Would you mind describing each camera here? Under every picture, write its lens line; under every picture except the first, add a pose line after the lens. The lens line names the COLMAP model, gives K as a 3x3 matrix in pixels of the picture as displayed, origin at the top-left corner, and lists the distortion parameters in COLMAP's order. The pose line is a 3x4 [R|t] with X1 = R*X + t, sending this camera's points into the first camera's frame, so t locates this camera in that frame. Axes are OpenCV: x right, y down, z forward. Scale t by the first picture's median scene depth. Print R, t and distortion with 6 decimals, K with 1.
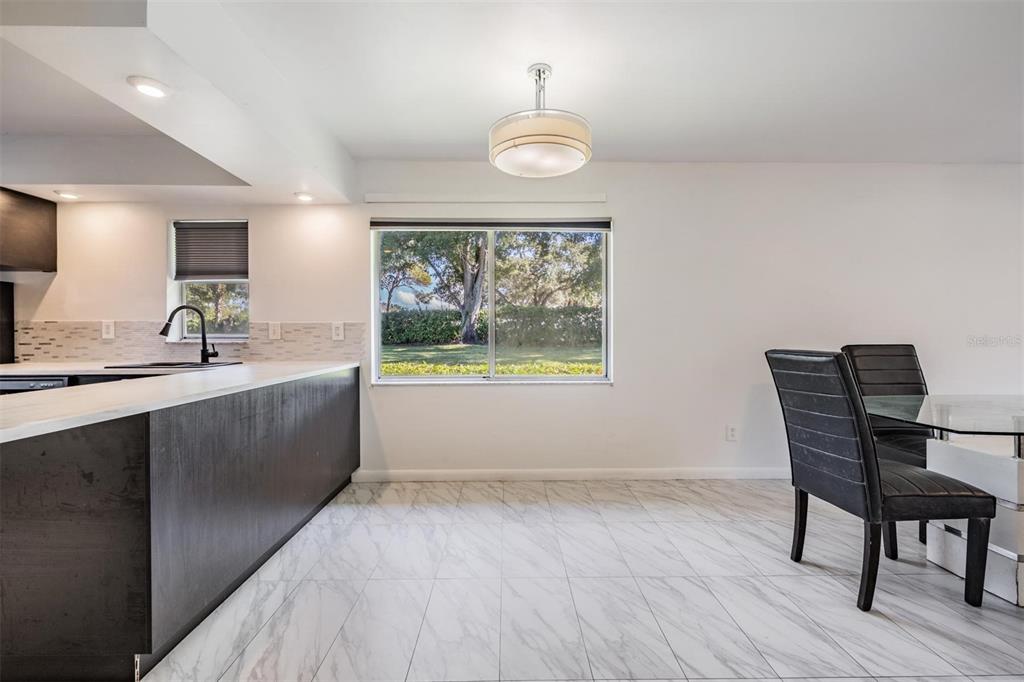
lens RADIAL K [[446.3, 0, 507.4], [0, 446.3, 338.6], [0, 0, 1]] dist [0.011688, -0.001639]
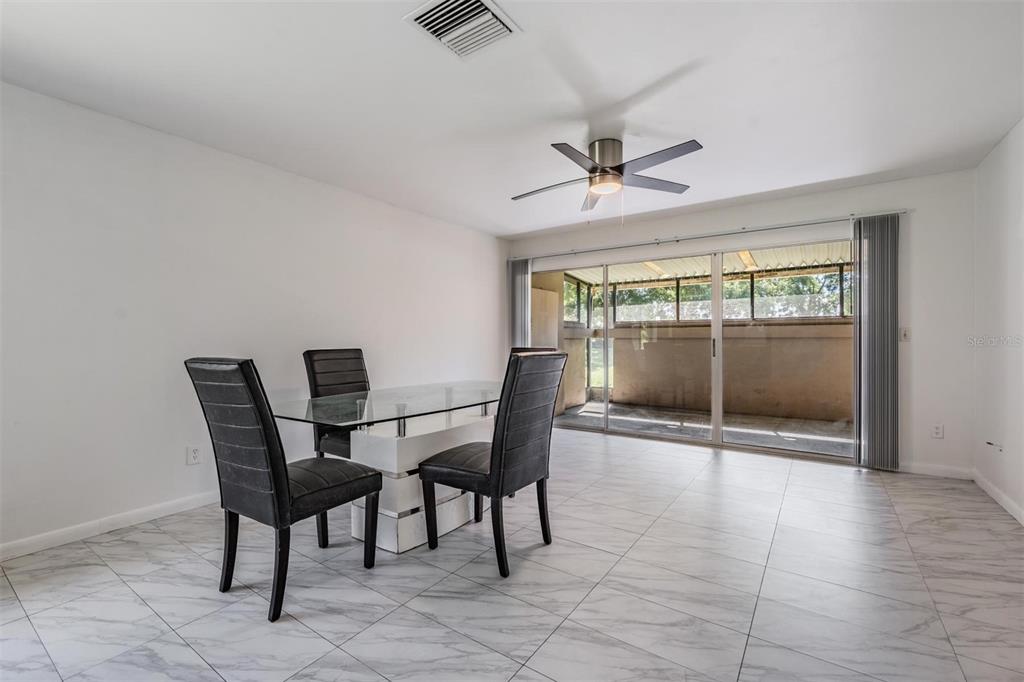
lens RADIAL K [[446.3, 0, 506.9], [0, 446.3, 347.9], [0, 0, 1]] dist [0.011688, -0.001639]
pose [[0.586846, -0.014989, 0.809560, 0.160117], [0.008985, 0.999888, 0.012000, 0.000255], [-0.809649, 0.000232, 0.586915, 0.006423]]
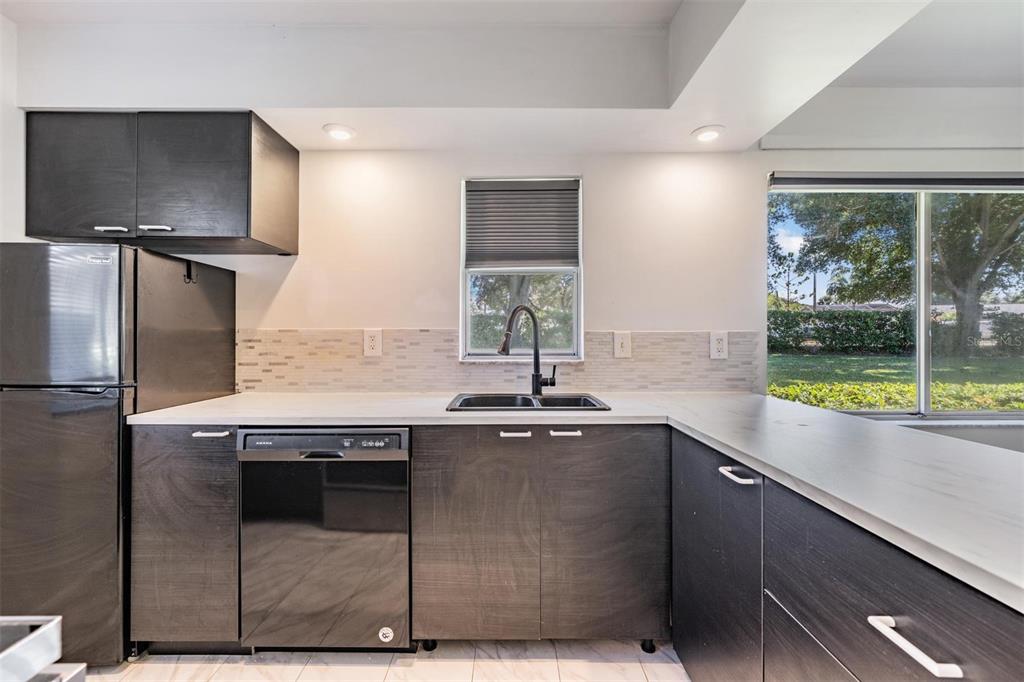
lens RADIAL K [[446.3, 0, 506.4], [0, 446.3, 335.4], [0, 0, 1]] dist [0.011688, -0.001639]
pose [[0.999944, 0.000380, -0.010604, -0.693960], [-0.000565, 0.999847, -0.017457, -0.019328], [0.010596, 0.017462, 0.999791, 0.352055]]
